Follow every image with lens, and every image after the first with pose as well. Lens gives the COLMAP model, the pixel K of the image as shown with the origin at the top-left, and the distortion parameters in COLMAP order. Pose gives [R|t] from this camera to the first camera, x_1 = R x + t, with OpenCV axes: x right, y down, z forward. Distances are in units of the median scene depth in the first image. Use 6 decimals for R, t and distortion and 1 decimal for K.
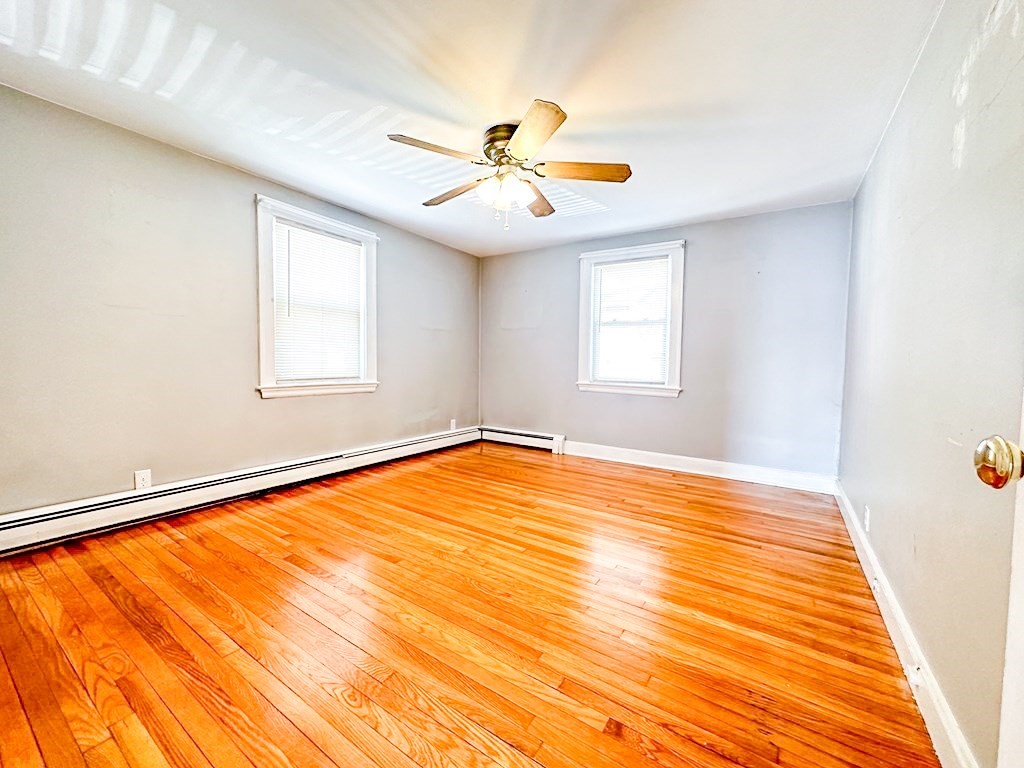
lens RADIAL K [[412.0, 0, 504.3], [0, 412.0, 382.1], [0, 0, 1]] dist [-0.001792, -0.000464]
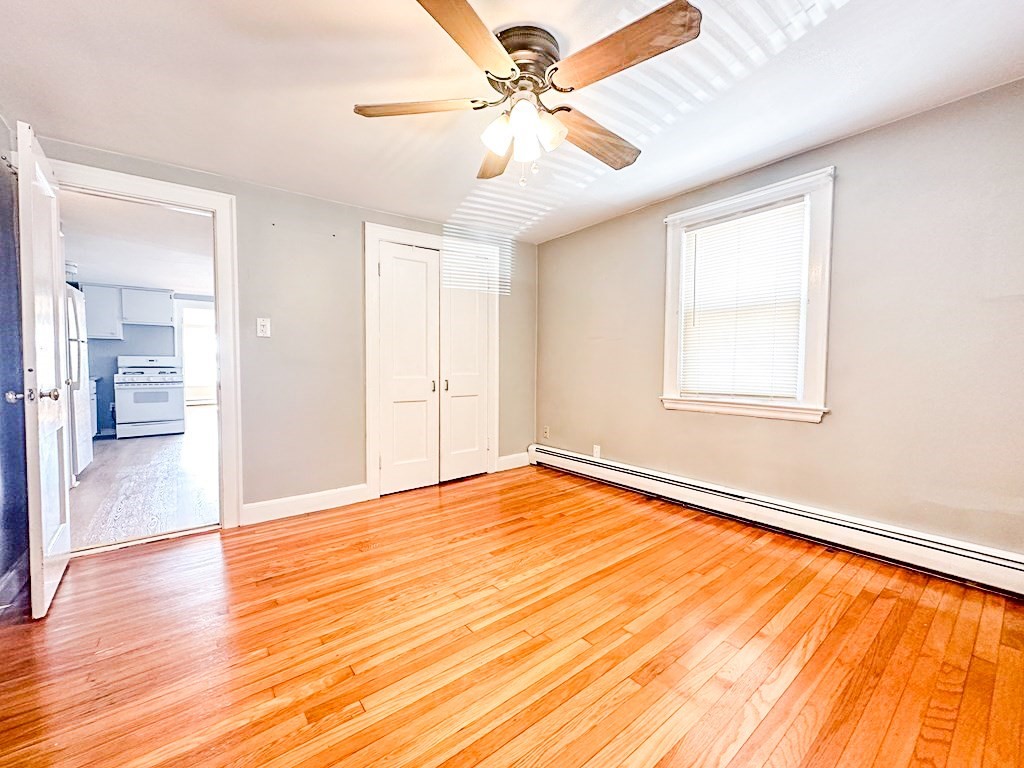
lens RADIAL K [[412.0, 0, 509.0], [0, 412.0, 383.8], [0, 0, 1]] dist [-0.001792, -0.000464]
pose [[-0.304530, 0.025876, -0.952151, 0.580737], [-0.051853, 0.997698, 0.043698, -0.053264], [0.951090, 0.062679, -0.302487, 1.019562]]
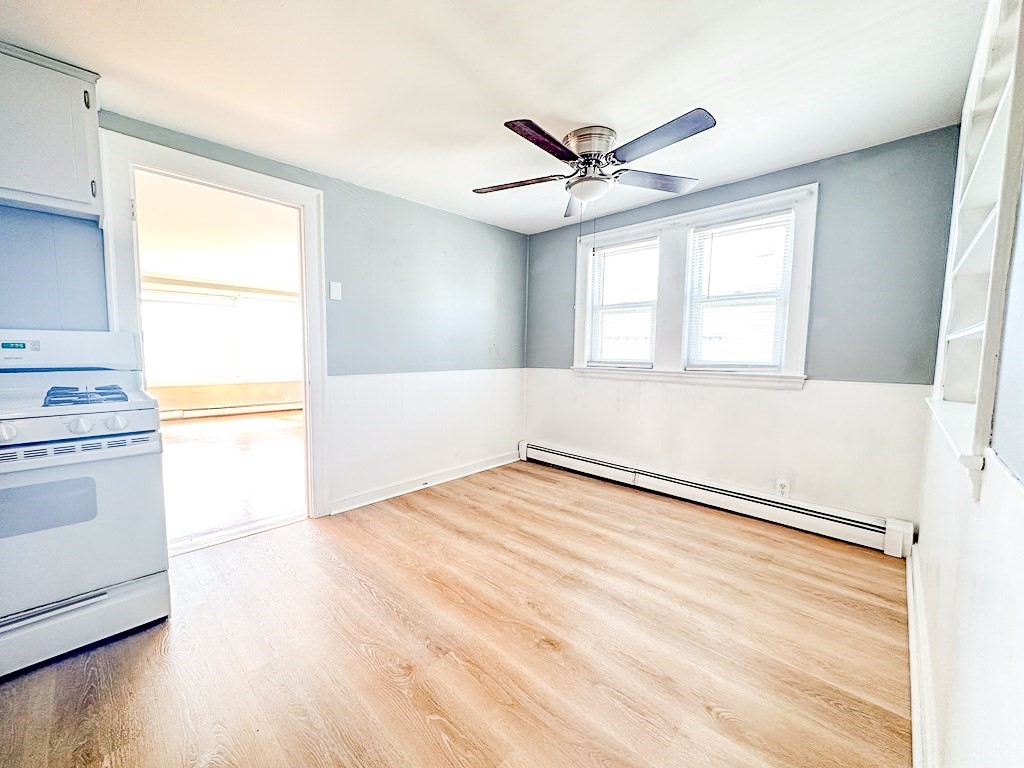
lens RADIAL K [[412.0, 0, 517.4], [0, 412.0, 384.6], [0, 0, 1]] dist [-0.001792, -0.000464]
pose [[-0.173846, 0.065993, -0.982559, 0.471395], [-0.055299, 0.995524, 0.076648, -0.048943], [0.983219, 0.067660, -0.169418, 0.846173]]
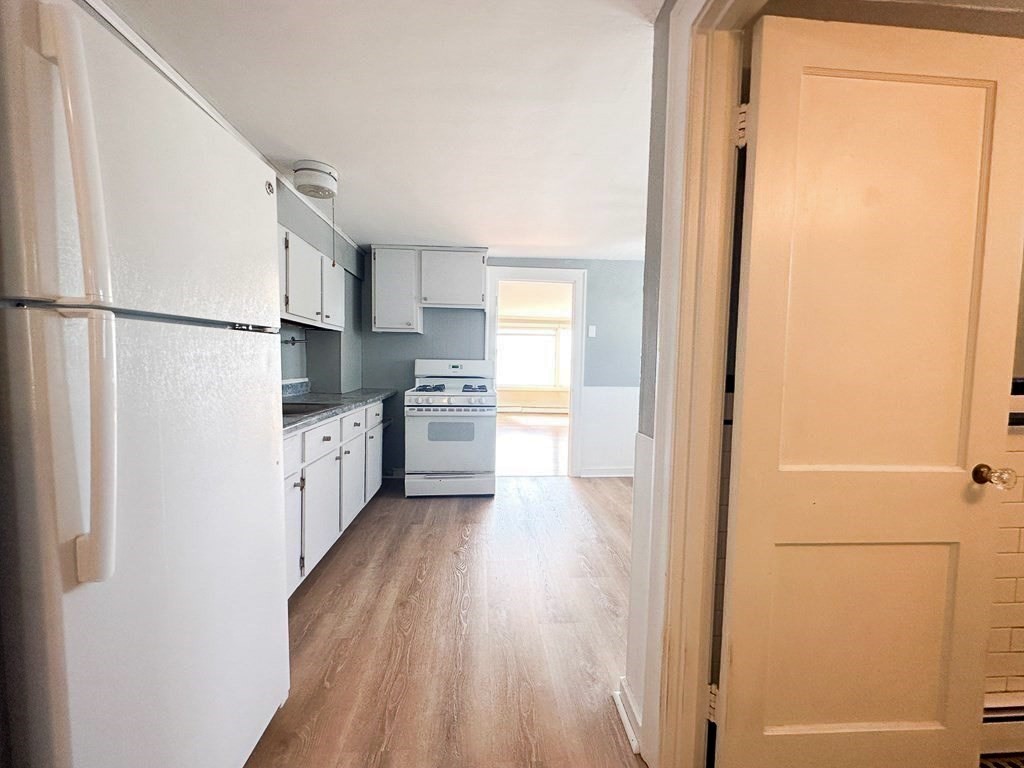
lens RADIAL K [[412.0, 0, 511.2], [0, 412.0, 386.4], [0, 0, 1]] dist [-0.001792, -0.000464]
pose [[-0.788200, 0.008724, -0.615357, 0.497355], [-0.055493, 0.994819, 0.085184, -0.052394], [0.612912, 0.101290, -0.783632, 0.887478]]
